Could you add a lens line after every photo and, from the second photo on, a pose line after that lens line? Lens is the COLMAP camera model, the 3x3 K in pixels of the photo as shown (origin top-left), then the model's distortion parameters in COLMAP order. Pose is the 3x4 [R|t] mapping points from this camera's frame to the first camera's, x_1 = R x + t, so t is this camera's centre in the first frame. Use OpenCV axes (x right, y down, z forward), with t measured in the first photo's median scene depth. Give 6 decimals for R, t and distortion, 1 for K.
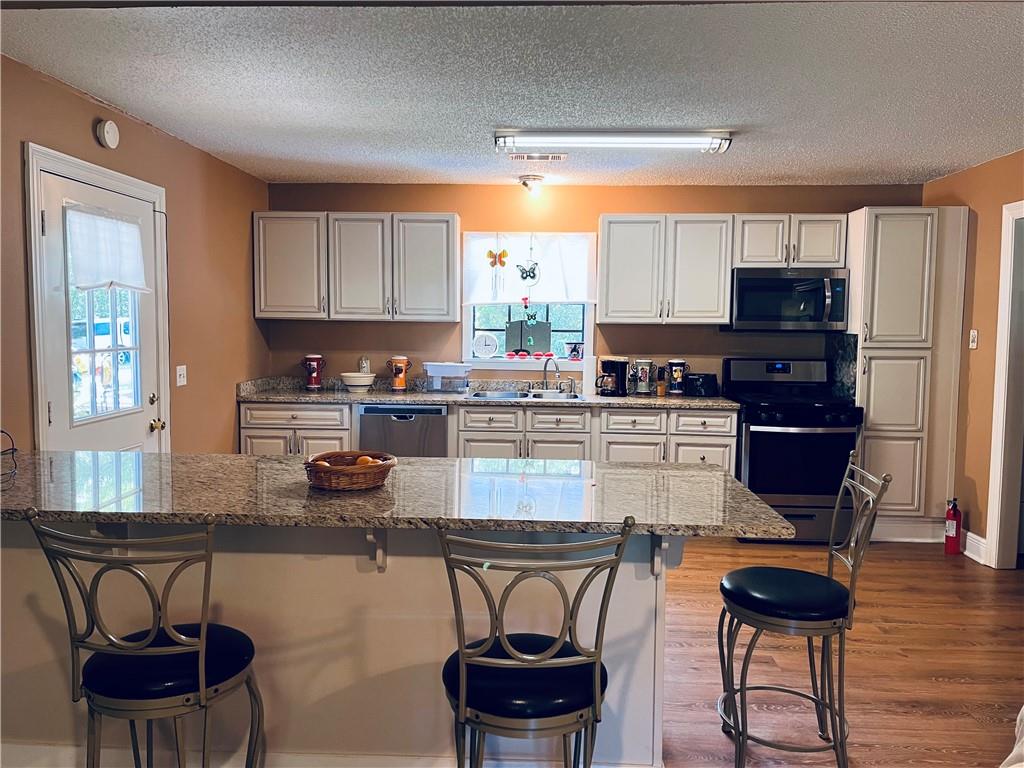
lens RADIAL K [[810.4, 0, 507.5], [0, 810.4, 379.5], [0, 0, 1]] dist [0.050364, -0.030912]
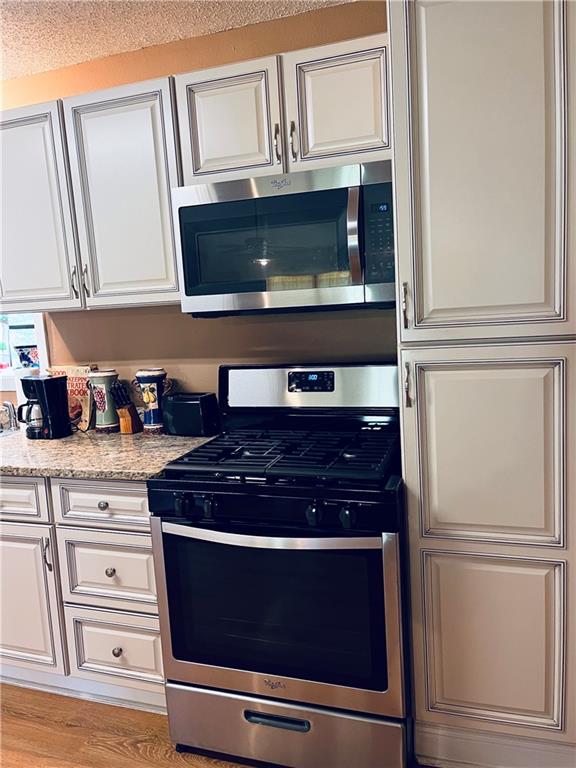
lens RADIAL K [[607.8, 0, 291.4], [0, 607.8, 386.2], [0, 0, 1]] dist [0.050364, -0.030912]
pose [[0.953806, -0.025492, -0.299340, 0.451506], [0.047431, 0.996675, 0.066255, -0.038504], [0.296656, -0.077392, 0.951843, 0.656274]]
